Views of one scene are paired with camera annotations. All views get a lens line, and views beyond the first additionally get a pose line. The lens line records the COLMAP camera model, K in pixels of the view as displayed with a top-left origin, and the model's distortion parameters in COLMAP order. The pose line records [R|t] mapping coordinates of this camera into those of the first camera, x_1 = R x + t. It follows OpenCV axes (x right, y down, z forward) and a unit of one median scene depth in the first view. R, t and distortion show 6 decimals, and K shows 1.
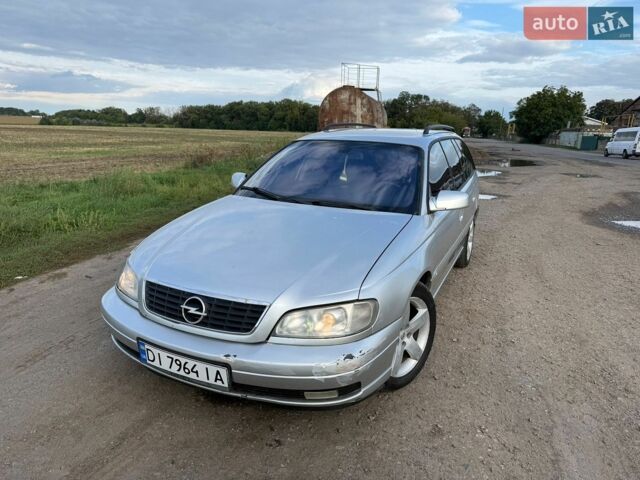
lens RADIAL K [[472.5, 0, 320.0], [0, 472.5, 240.0], [0, 0, 1]] dist [-0.004829, -0.008238]
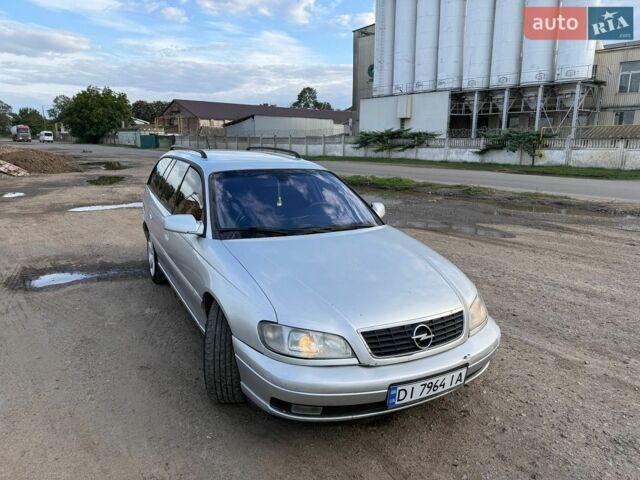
lens RADIAL K [[456.5, 0, 326.6], [0, 456.5, 245.0], [0, 0, 1]] dist [0.063536, -0.095597]
pose [[0.590048, -0.201953, 0.781702, -0.109717], [0.184912, 0.976278, 0.112646, -0.021089], [-0.785908, 0.078080, 0.613394, 0.043606]]
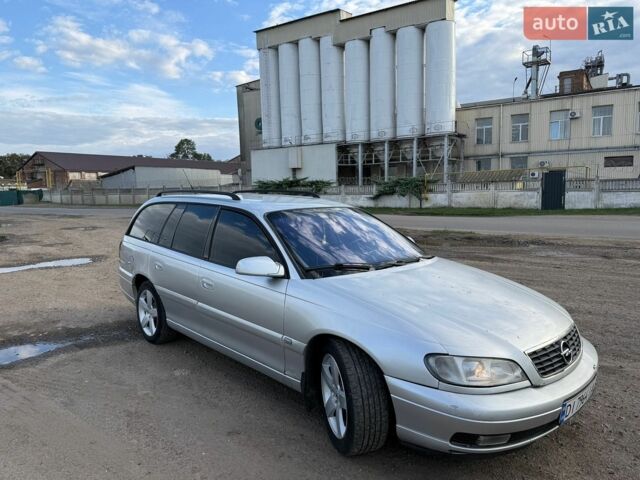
lens RADIAL K [[454.0, 0, 325.2], [0, 454.0, 242.2], [0, 0, 1]] dist [0.050474, -0.059506]
pose [[0.359193, -0.140652, 0.922604, -0.136636], [0.230511, 0.971320, 0.058334, -0.029946], [-0.904348, 0.191717, 0.381313, 0.094120]]
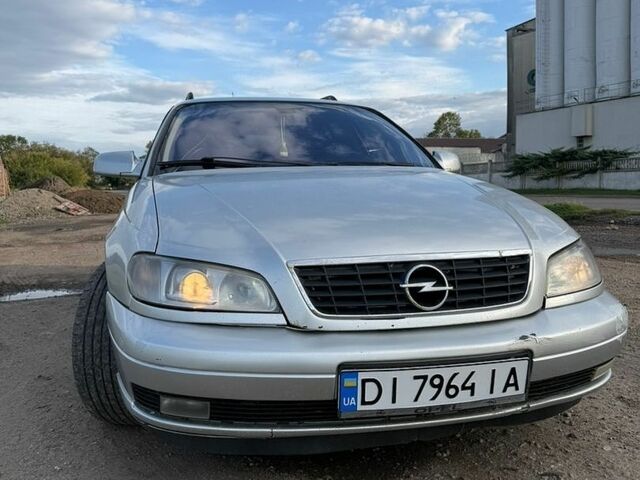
lens RADIAL K [[605.6, 0, 320.0], [0, 605.6, 240.0], [0, 0, 1]] dist [0.104624, -0.204078]
pose [[0.773953, -0.102453, 0.624901, -0.074213], [0.187874, 0.979544, -0.072089, 0.010830], [-0.604732, 0.173197, 0.777369, 0.043868]]
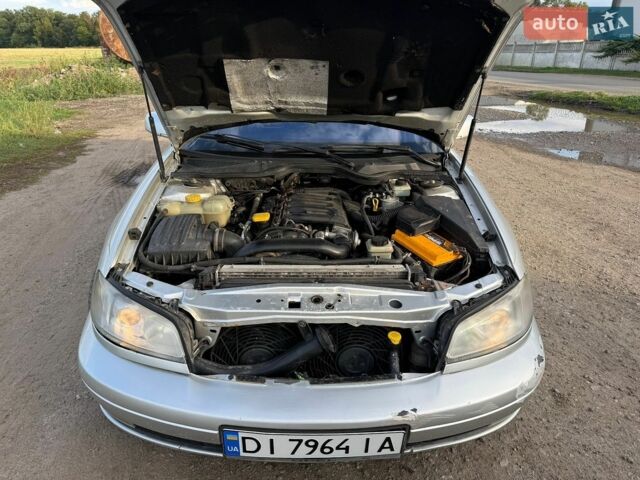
lens RADIAL K [[454.0, 0, 325.2], [0, 454.0, 242.2], [0, 0, 1]] dist [0.050474, -0.059506]
pose [[0.894585, -0.194186, 0.402503, -0.042117], [0.118233, 0.971410, 0.205872, -0.010696], [-0.430973, -0.136581, 0.891968, 0.043320]]
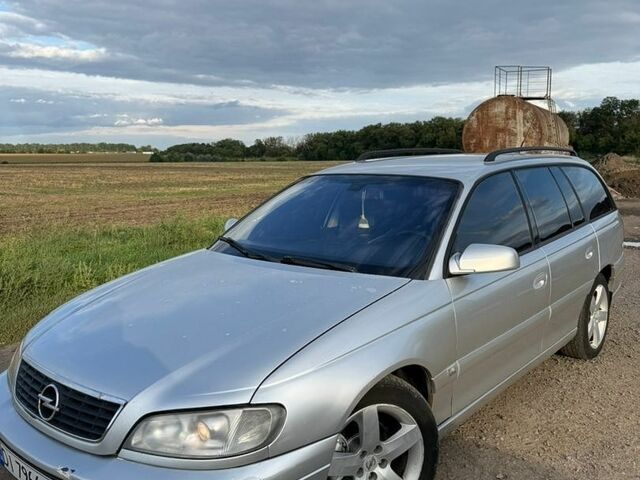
lens RADIAL K [[610.5, 0, 298.7], [0, 610.5, 240.8], [0, 0, 1]] dist [0.205181, -0.505949]
pose [[0.955491, 0.000609, -0.295021, 0.037047], [-0.029290, 0.995253, -0.092810, -0.002628], [0.293564, 0.097320, 0.950973, 0.012324]]
